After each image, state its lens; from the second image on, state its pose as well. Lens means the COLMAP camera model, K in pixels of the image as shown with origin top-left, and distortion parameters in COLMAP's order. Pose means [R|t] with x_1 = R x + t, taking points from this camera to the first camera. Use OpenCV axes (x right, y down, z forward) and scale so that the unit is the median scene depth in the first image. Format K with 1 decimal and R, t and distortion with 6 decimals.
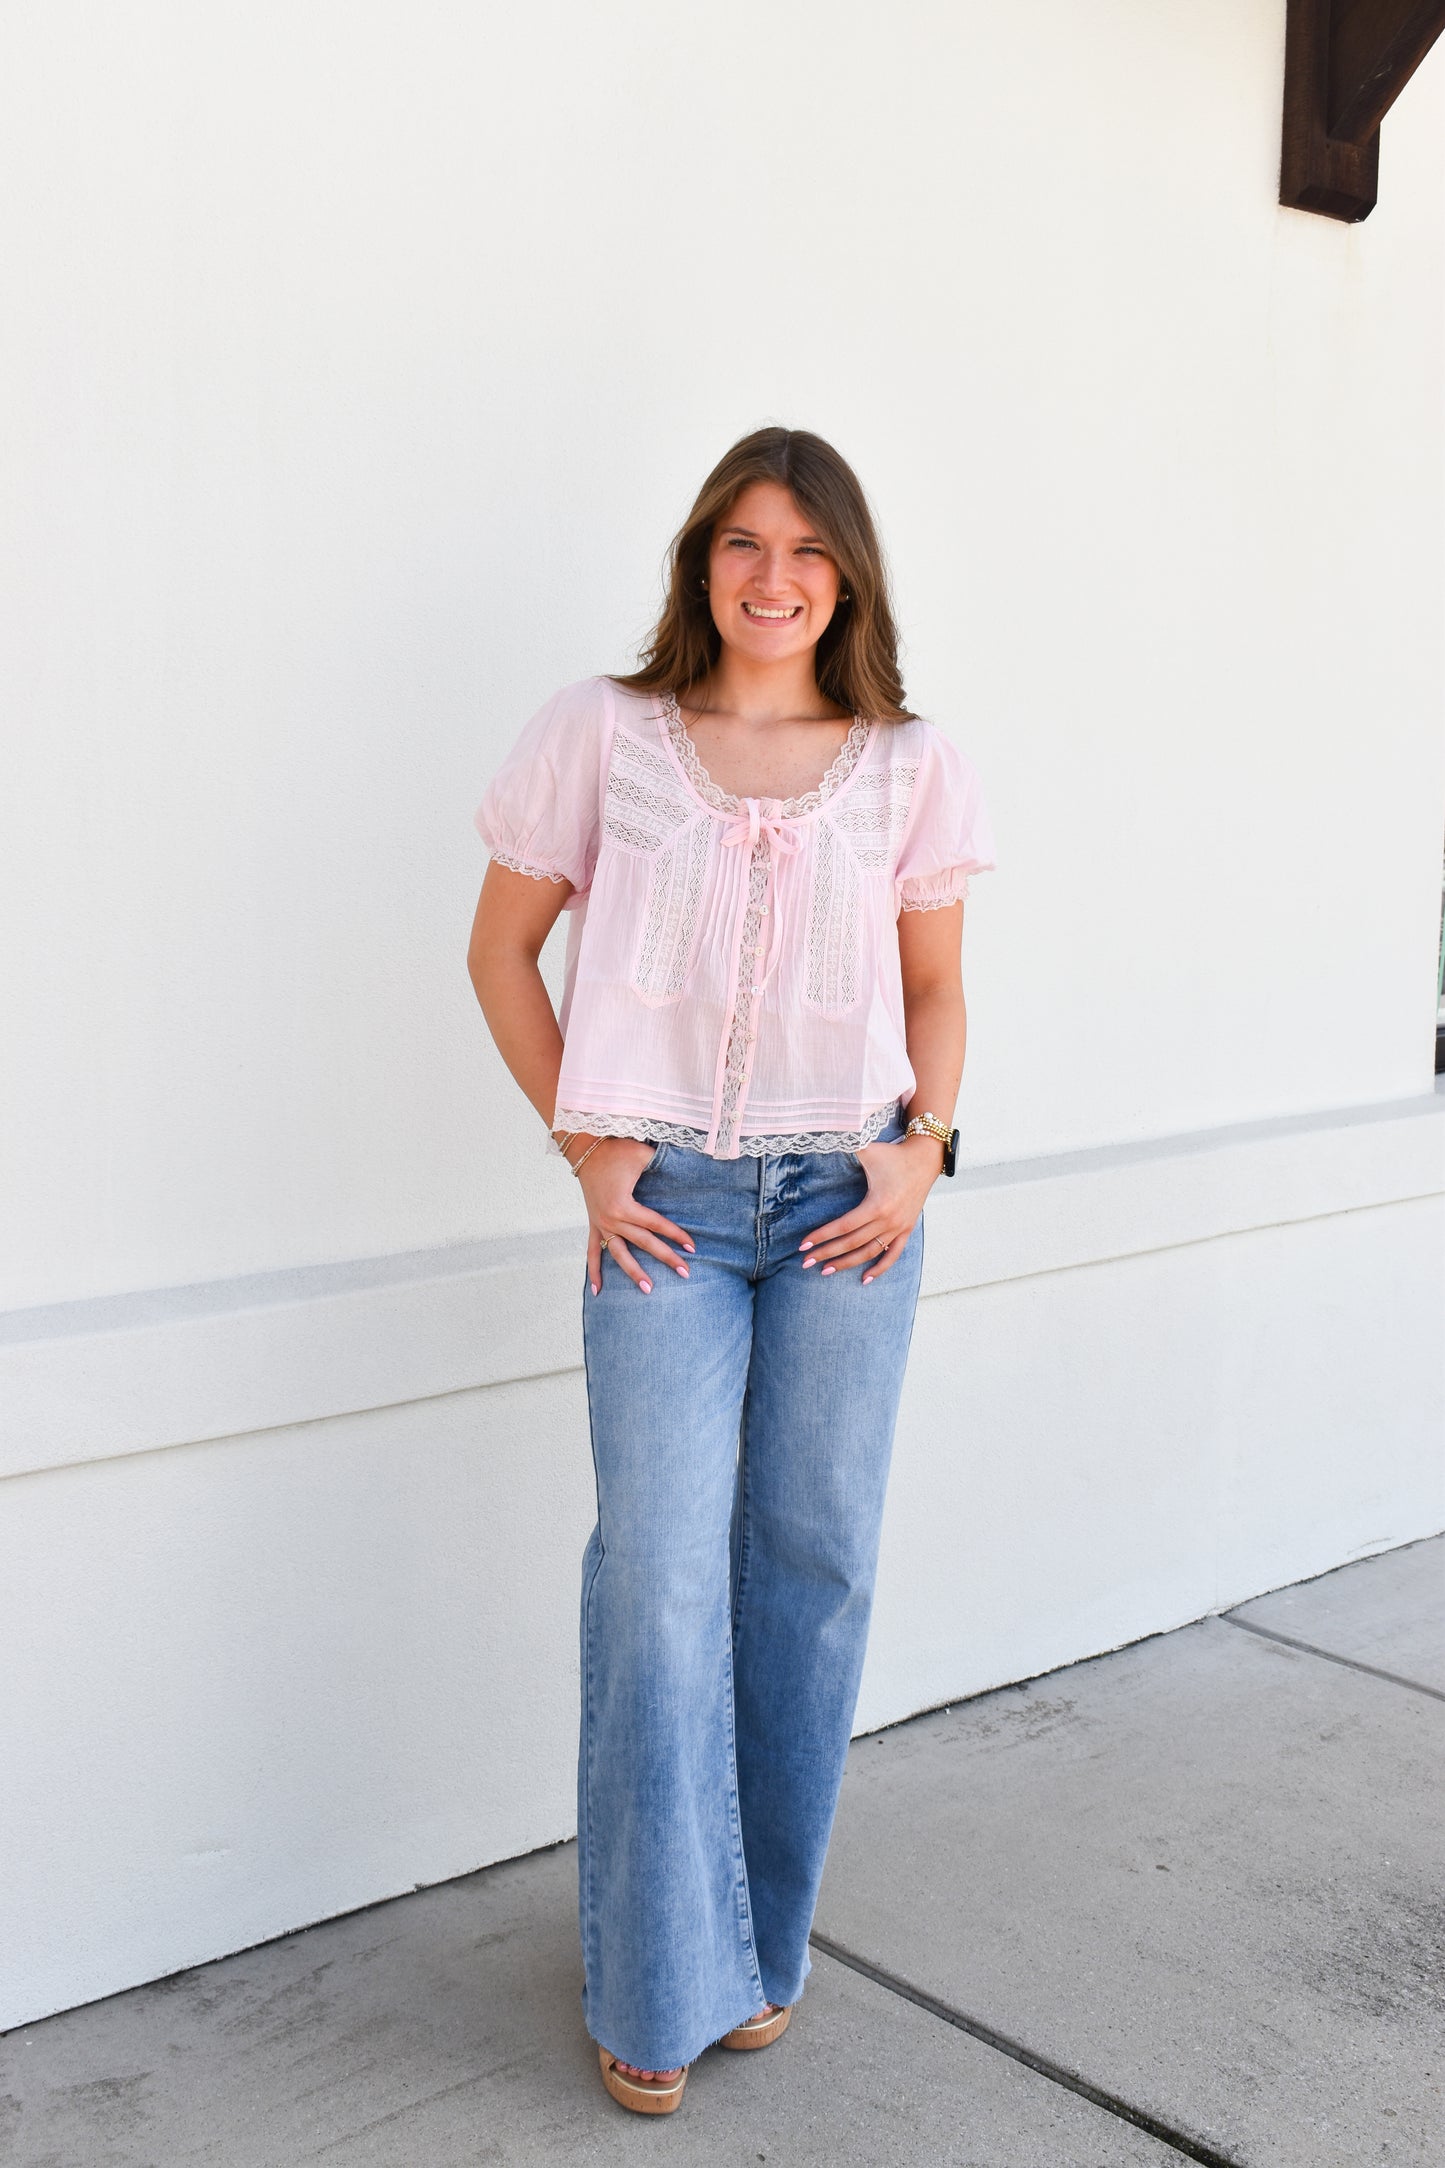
lens RADIAL K [[2550.5, 0, 722.5], [0, 2550.5, 1084.0], [0, 0, 1]] dist [-0.063358, 0.026932]
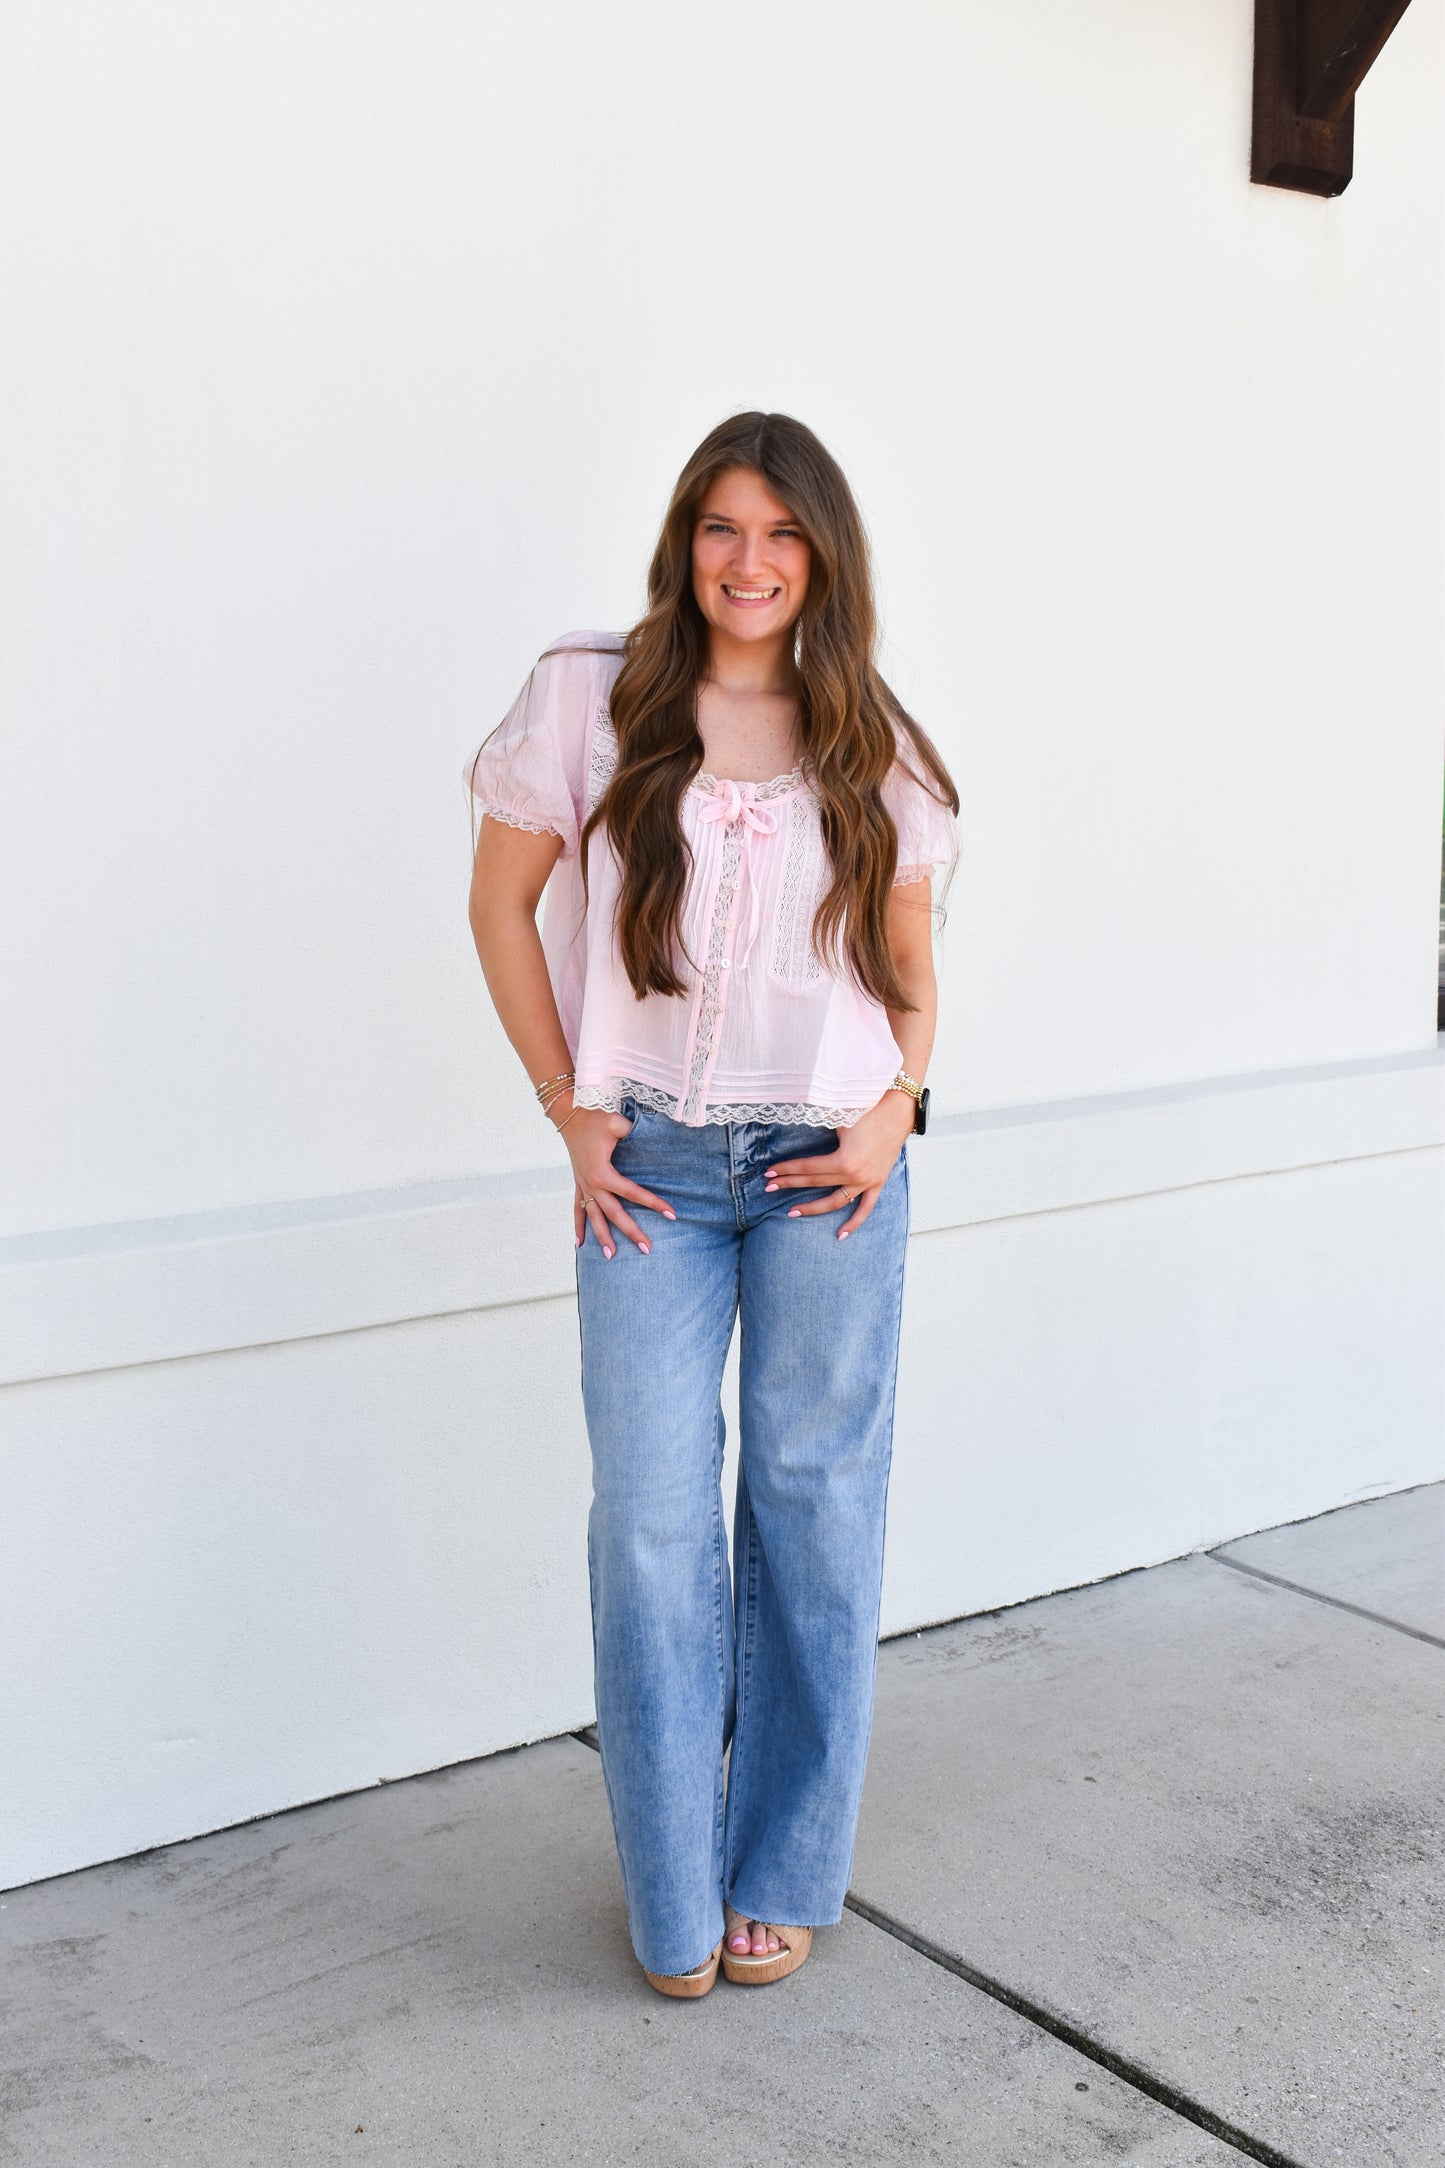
lens RADIAL K [[2550.5, 0, 722.5], [0, 2550.5, 1084.0], [0, 0, 1]] dist [-0.063358, 0.026932]
pose [[0.996567, -0.004307, -0.082679, 0.116598], [0.004879, 0.999966, 0.006721, 0.014718], [0.082647, -0.007101, 0.996554, -0.060777]]
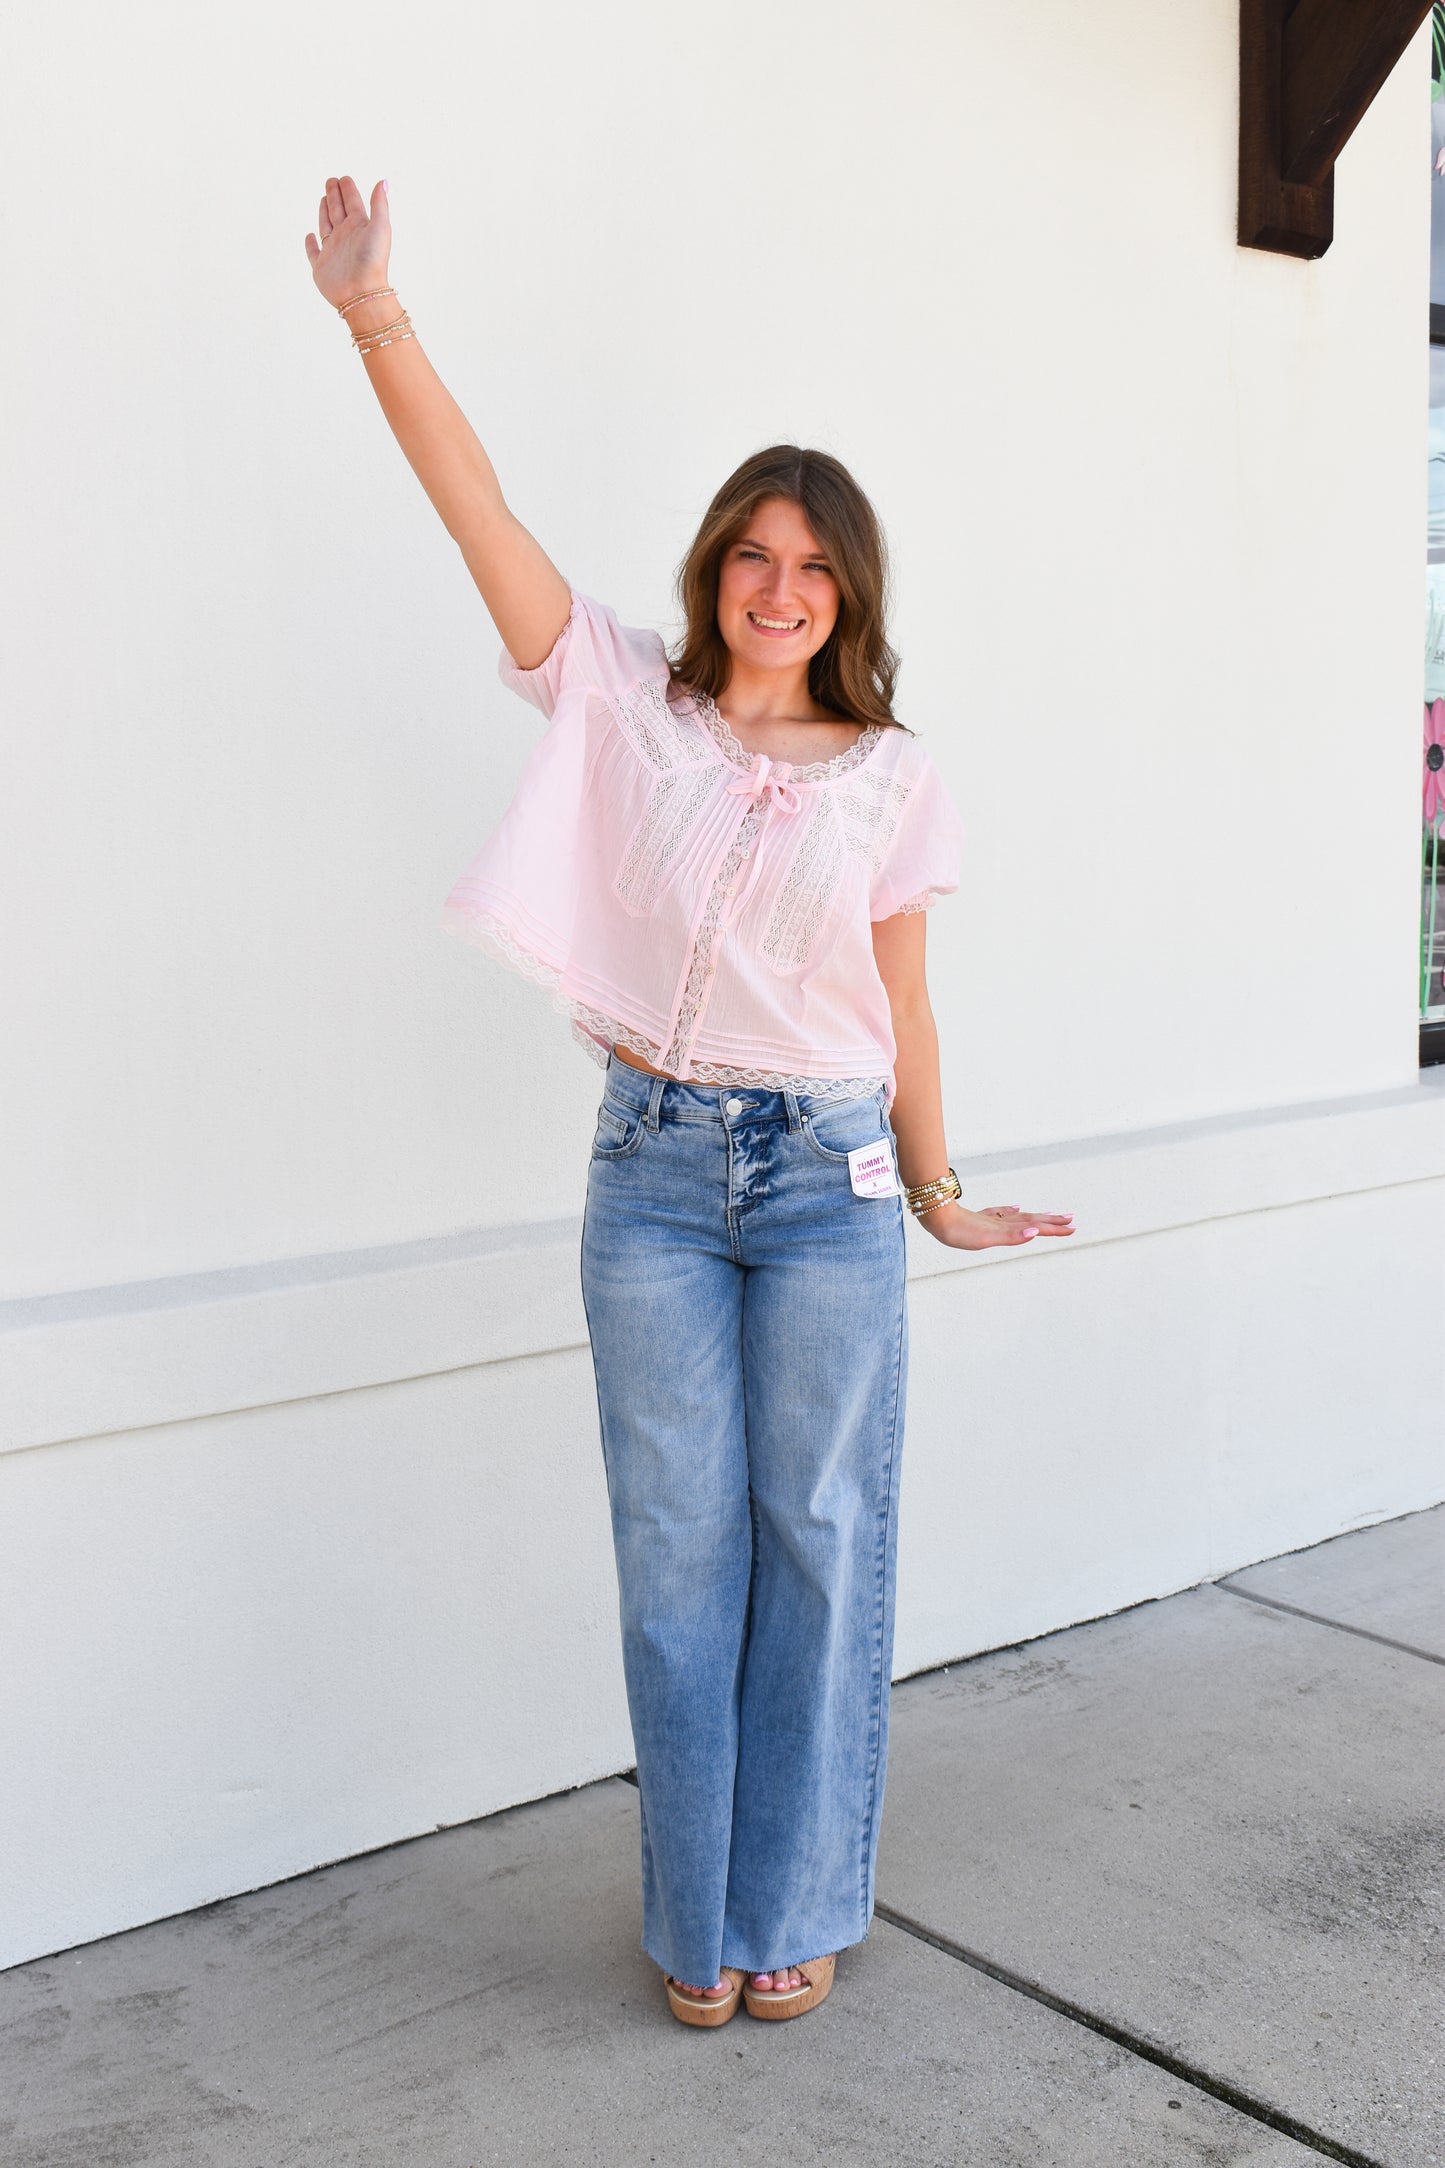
lens RADIAL K [[2550.5, 0, 722.5], [0, 2550.5, 1084.0], [0, 0, 1]] dist [-0.063358, 0.026932]
pose [[0.999146, -0.019635, -0.036351, 0.047128], [0.019234, 0.999751, -0.011335, 0.014534], [0.036565, 0.010626, 0.999275, -0.082872]]
